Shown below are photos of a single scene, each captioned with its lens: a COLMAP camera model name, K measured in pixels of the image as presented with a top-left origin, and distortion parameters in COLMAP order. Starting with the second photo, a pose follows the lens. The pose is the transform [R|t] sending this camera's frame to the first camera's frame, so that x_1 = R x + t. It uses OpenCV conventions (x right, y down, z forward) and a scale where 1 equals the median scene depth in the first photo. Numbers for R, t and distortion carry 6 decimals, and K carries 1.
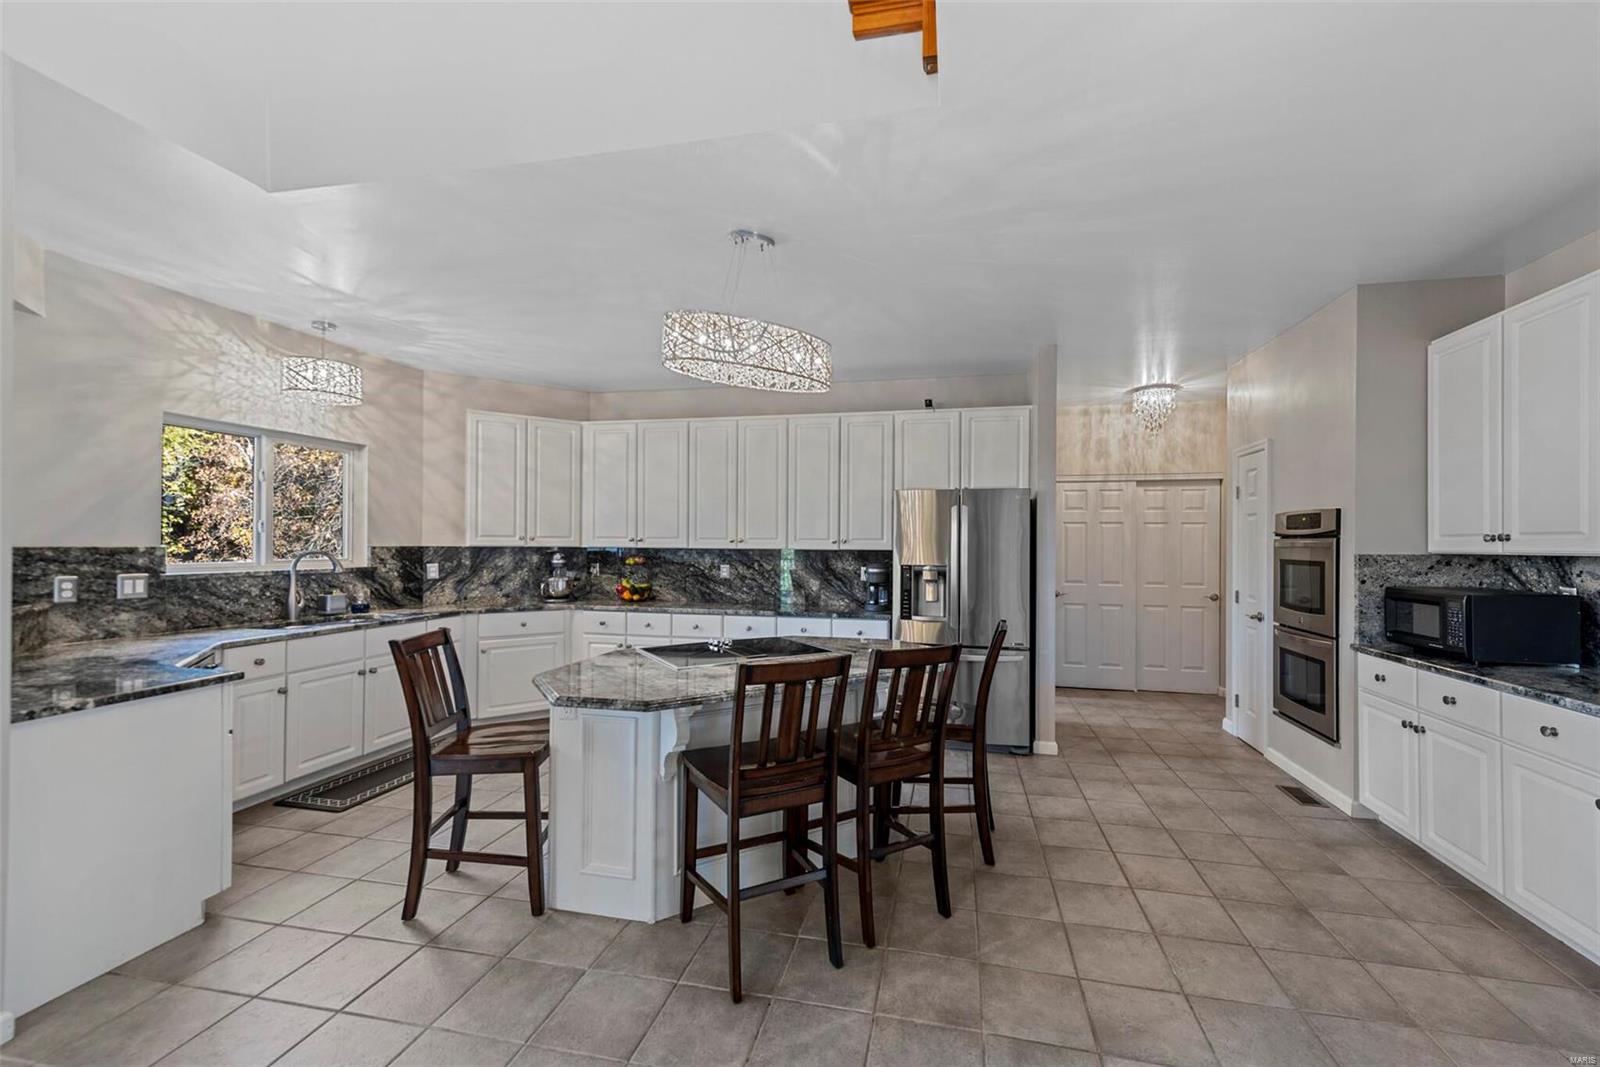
lens RADIAL K [[680.6, 0, 800.0], [0, 680.6, 533.5], [0, 0, 1]] dist [0.000630, 0.000061]
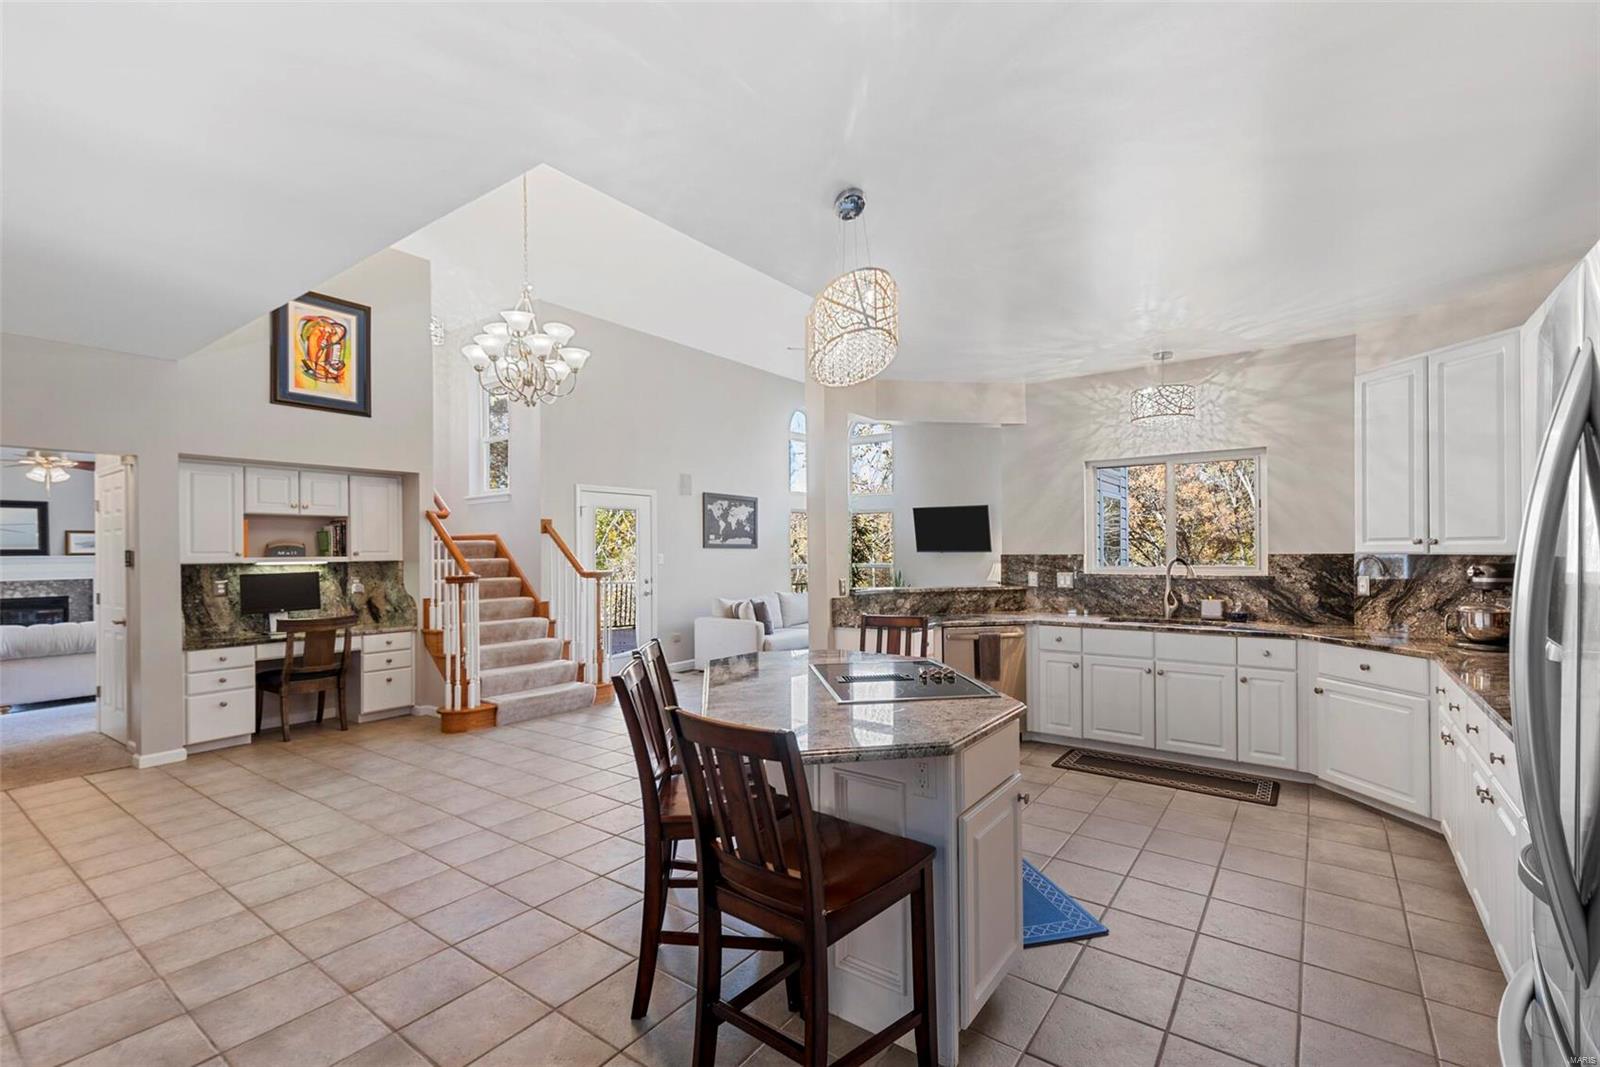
lens RADIAL K [[680.6, 0, 800.0], [0, 680.6, 533.5], [0, 0, 1]] dist [0.000630, 0.000061]
pose [[-0.424264, -0.025981, -0.905166, 0.523747], [0.019199, 0.999106, -0.037676, 0.014733], [0.905335, -0.033362, -0.423386, 0.877709]]
